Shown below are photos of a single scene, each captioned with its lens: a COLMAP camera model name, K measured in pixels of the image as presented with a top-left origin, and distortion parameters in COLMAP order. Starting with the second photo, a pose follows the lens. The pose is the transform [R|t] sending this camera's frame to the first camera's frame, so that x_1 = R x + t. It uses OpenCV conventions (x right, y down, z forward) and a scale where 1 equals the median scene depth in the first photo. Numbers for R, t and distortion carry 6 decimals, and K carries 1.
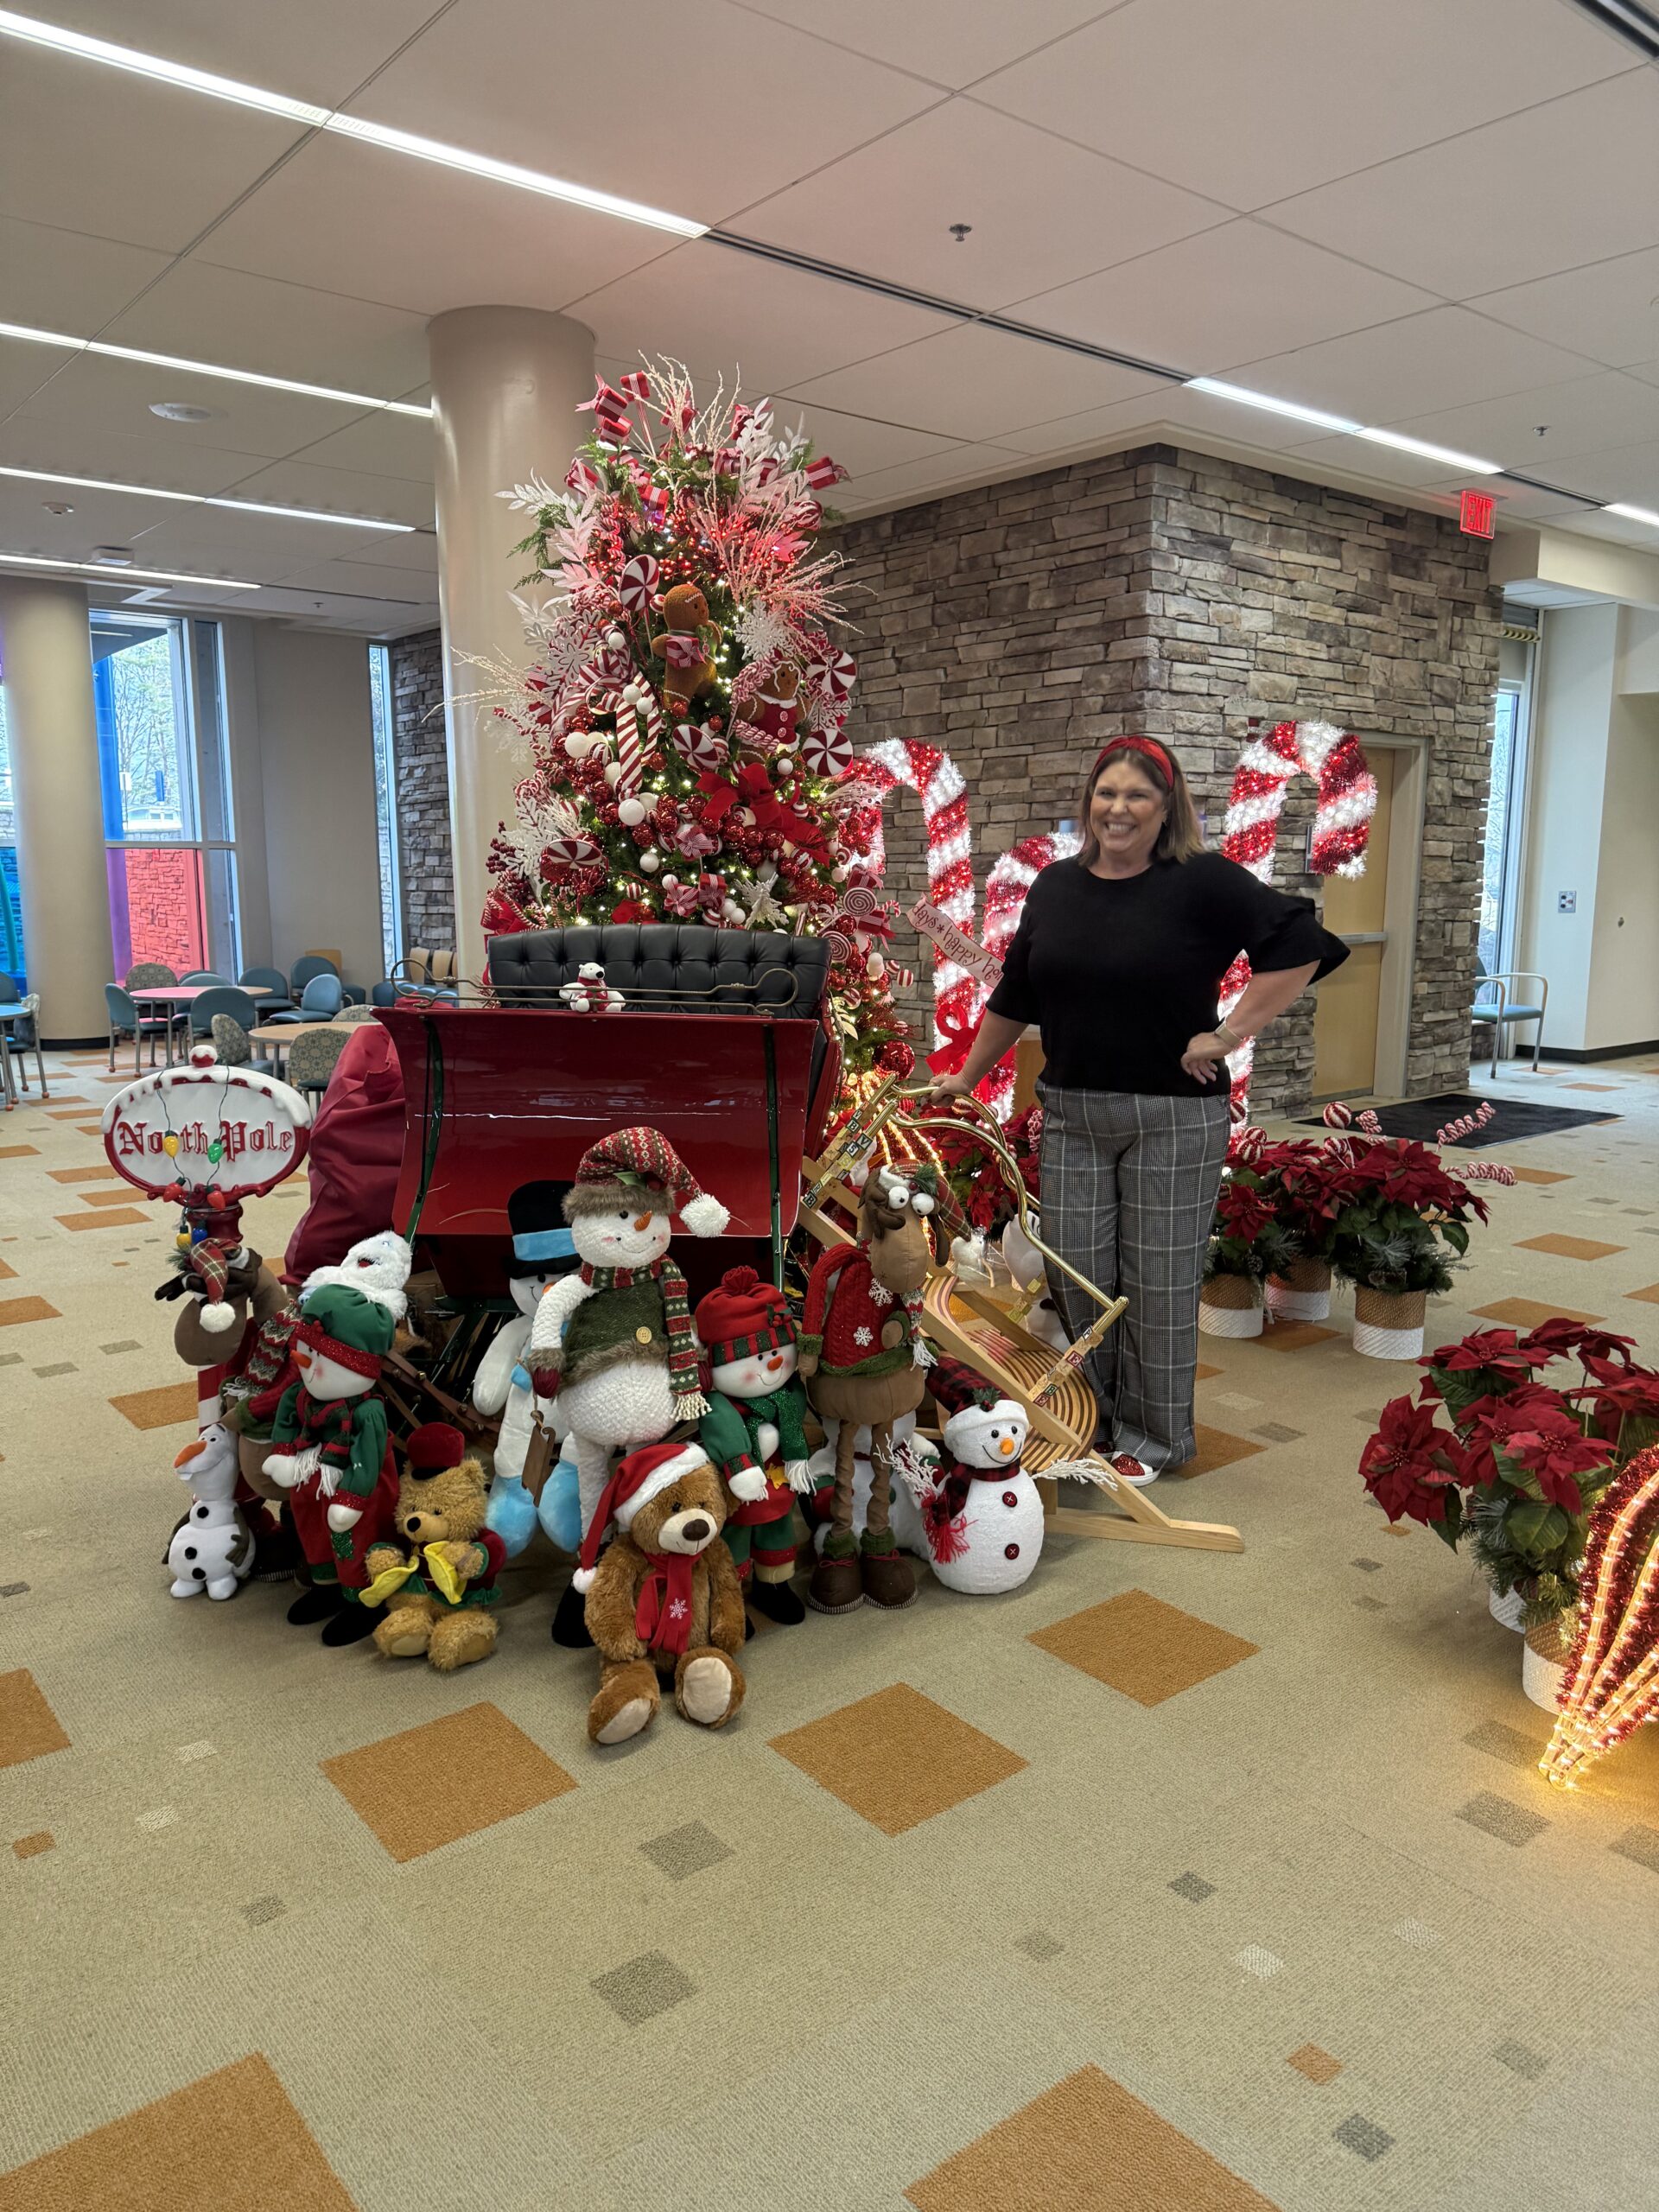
lens RADIAL K [[1554.8, 0, 832.6], [0, 1554.8, 1120.7], [0, 0, 1]] dist [0.190552, -0.439453]
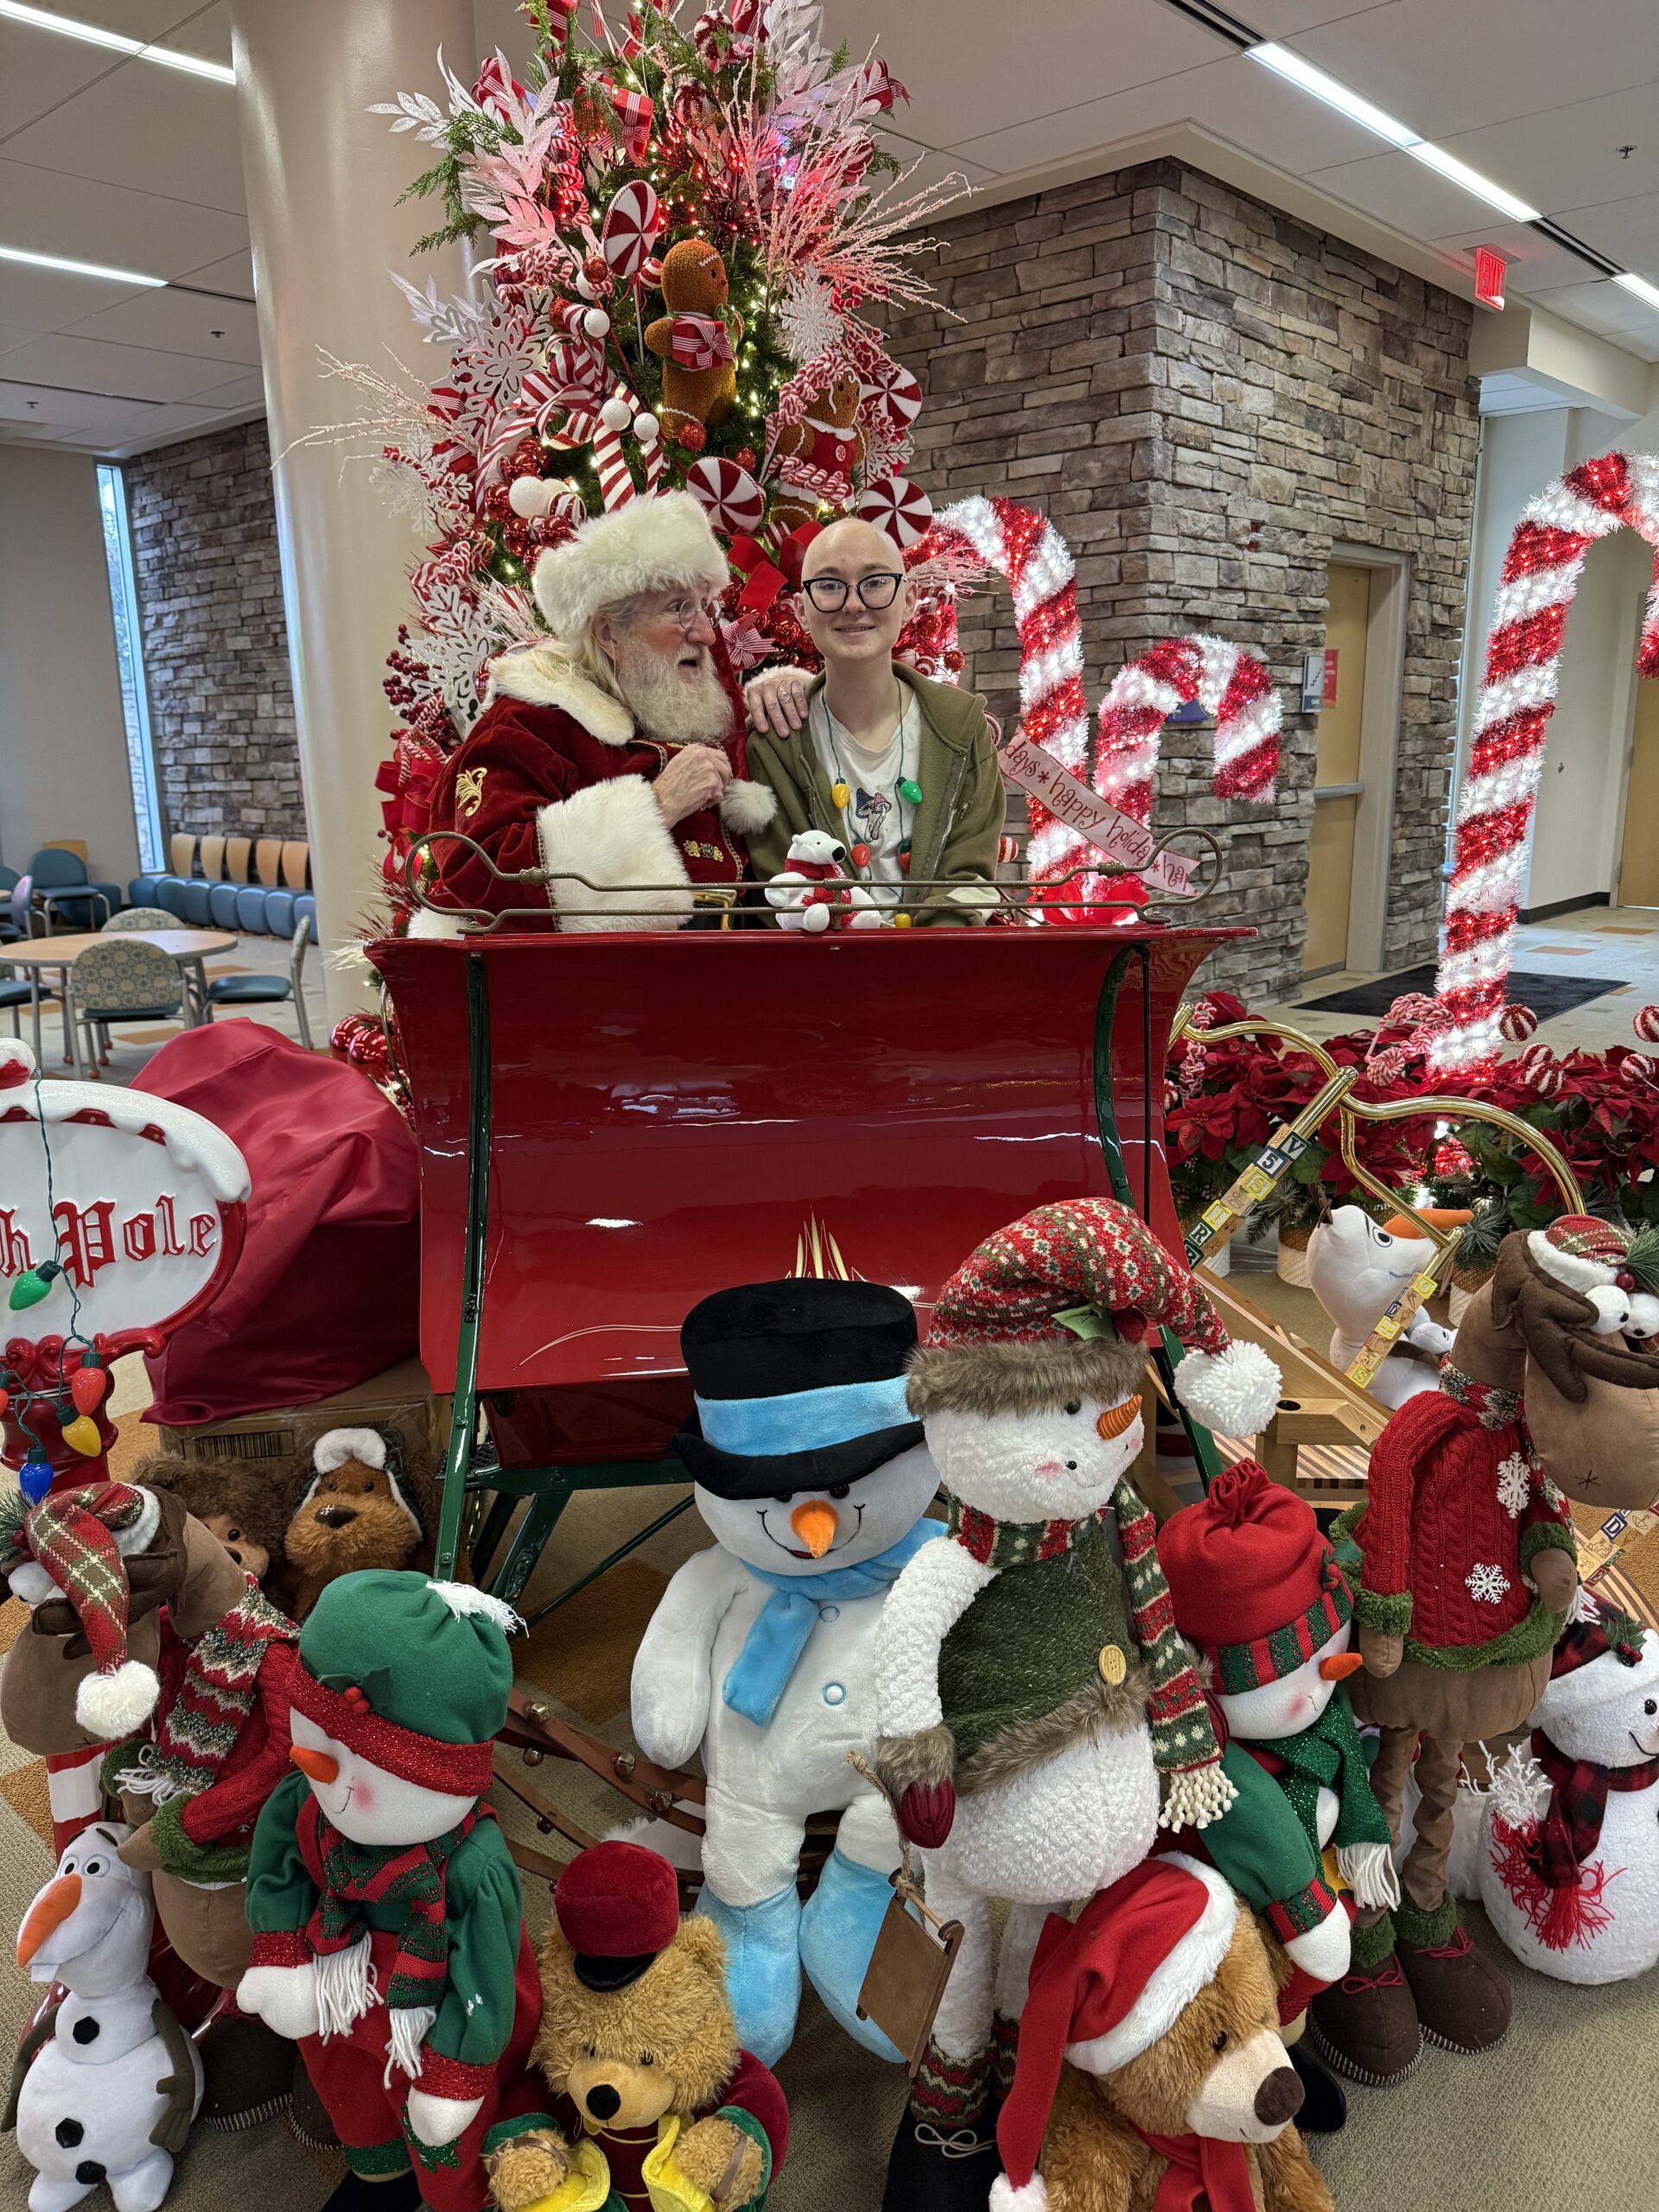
lens RADIAL K [[1577.8, 0, 829.5], [0, 1577.8, 1106.0], [0, 0, 1]] dist [0.005081, -0.010589]
pose [[0.988338, -0.053837, 0.142439, -0.134306], [0.043954, 0.996461, 0.071644, -0.029628], [-0.145792, -0.064548, 0.987207, 0.304823]]
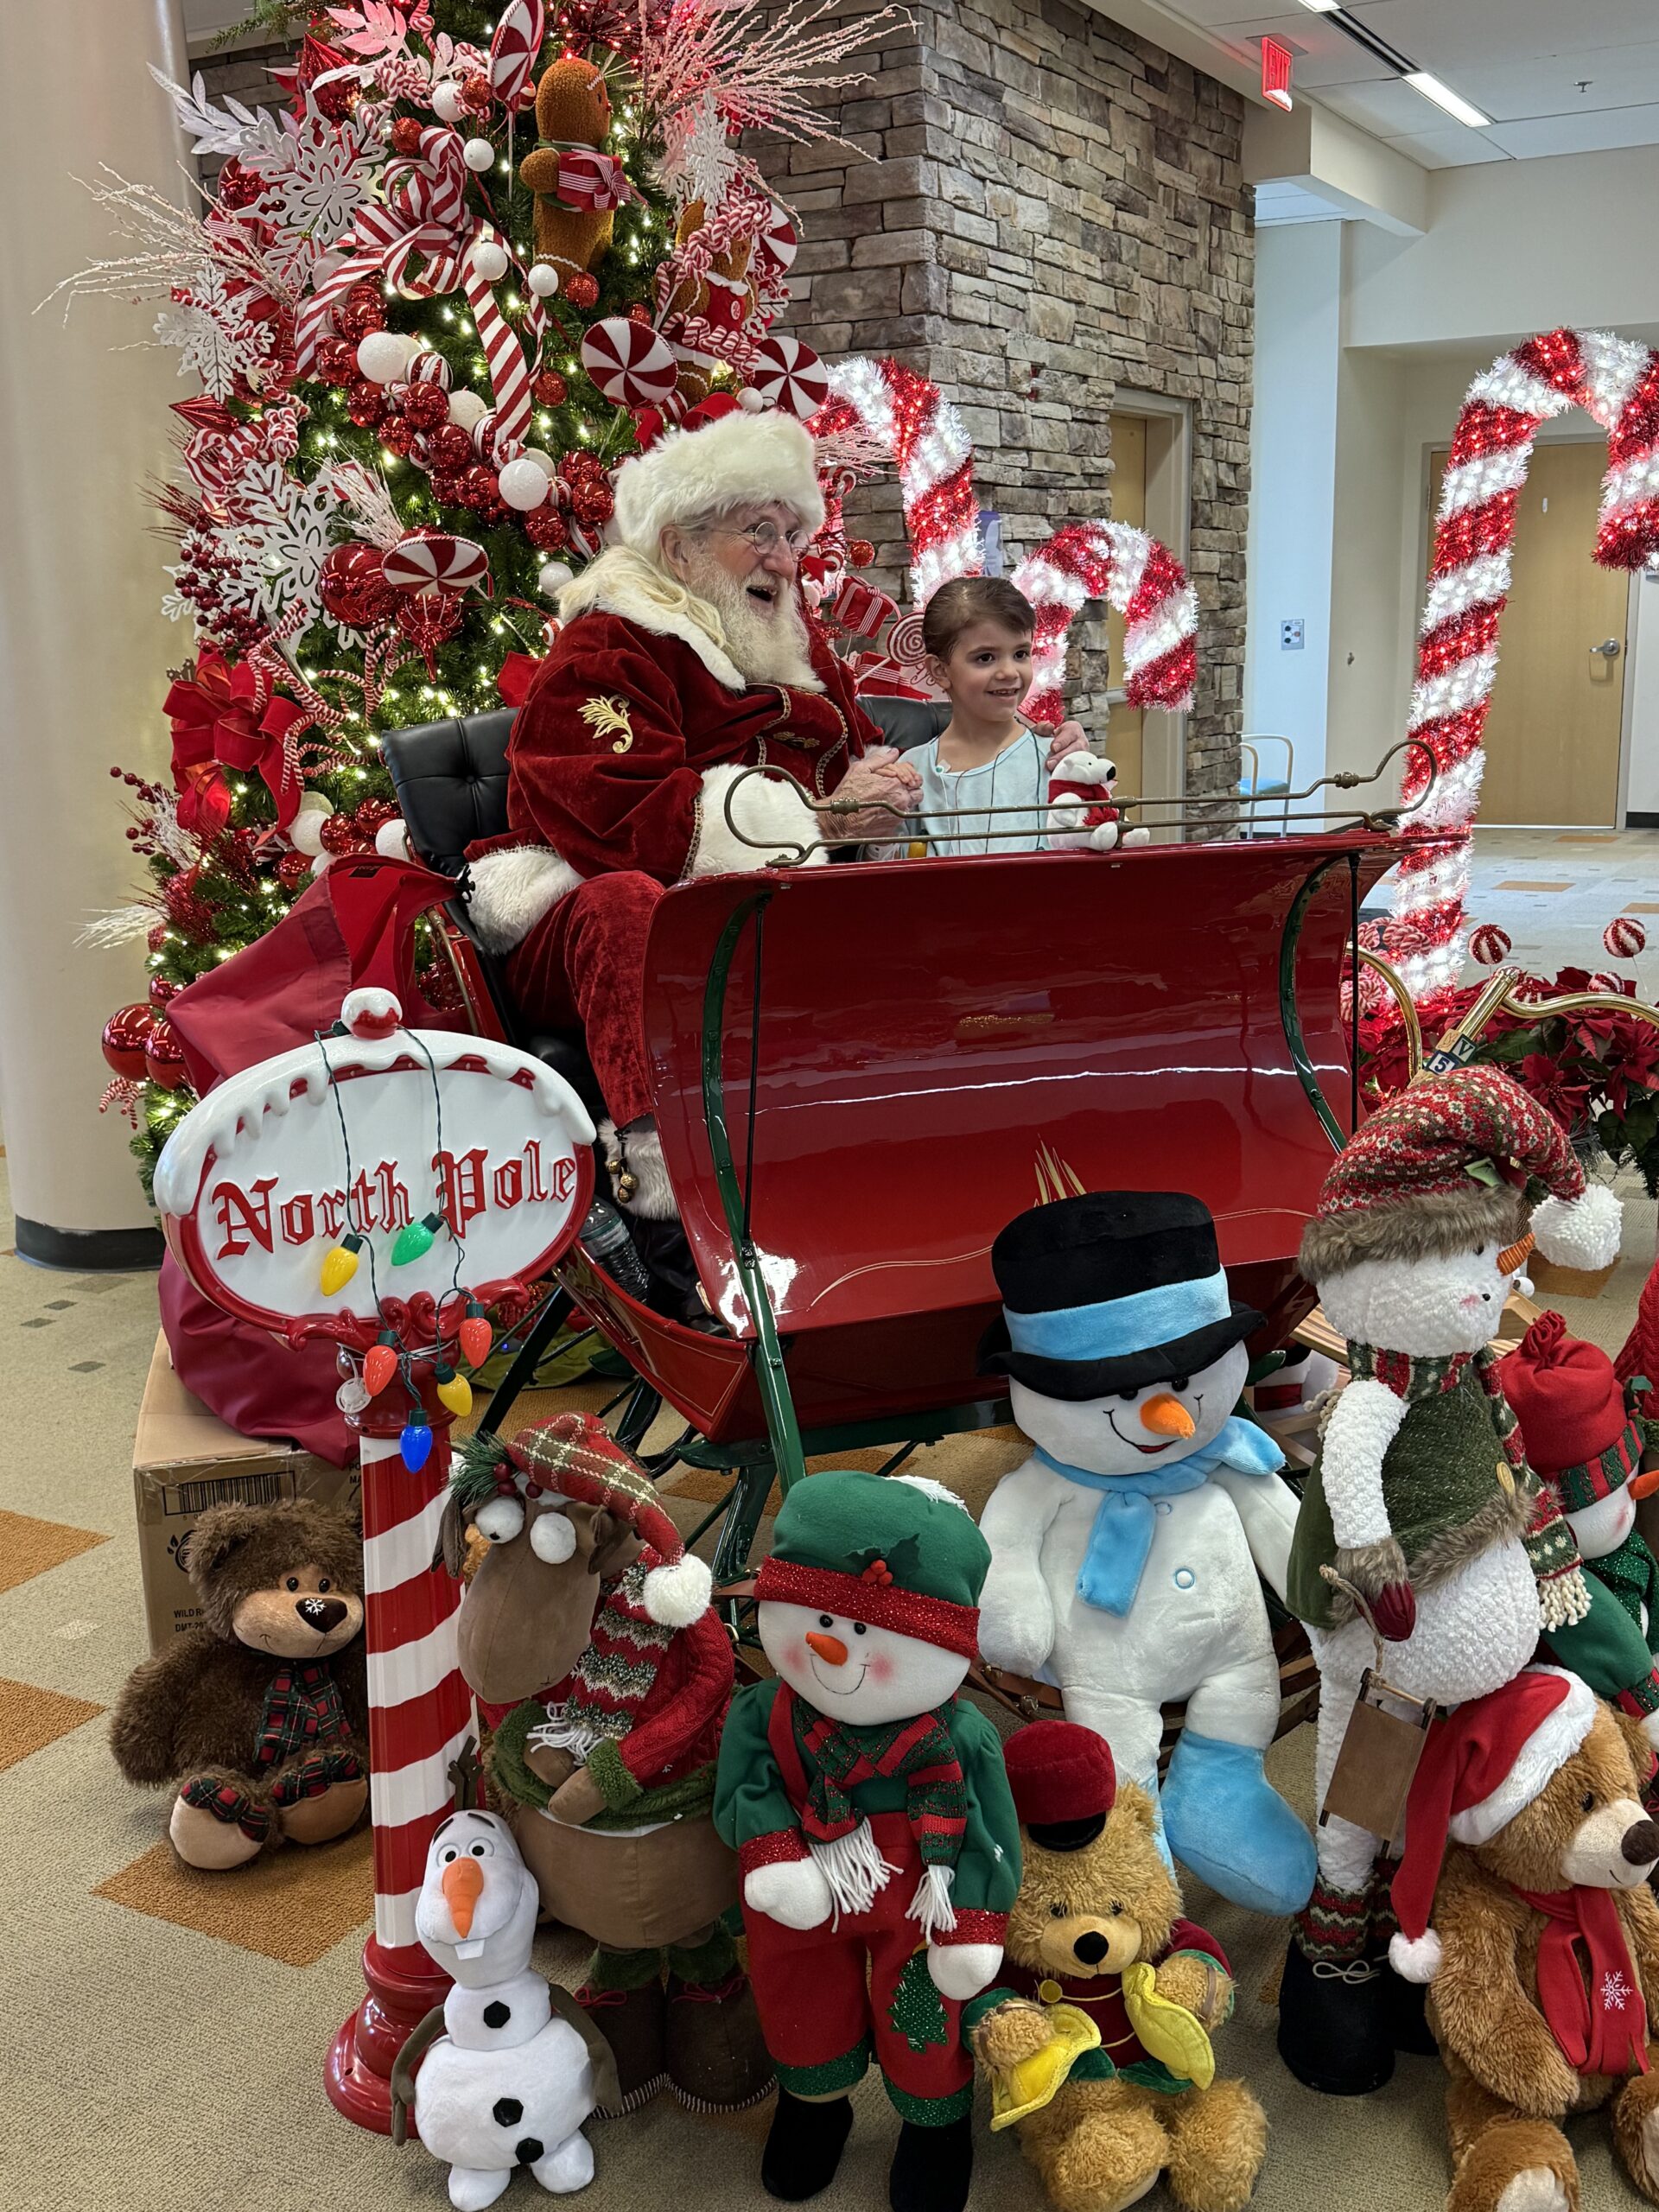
lens RADIAL K [[2175.5, 0, 849.4], [0, 2175.5, 1119.6], [0, 0, 1]] dist [0.188977, -0.443981]
pose [[0.921138, -0.115444, 0.371722, -0.297497], [0.091976, 0.992516, 0.080322, -0.028216], [-0.378212, -0.039798, 0.924863, 0.224794]]
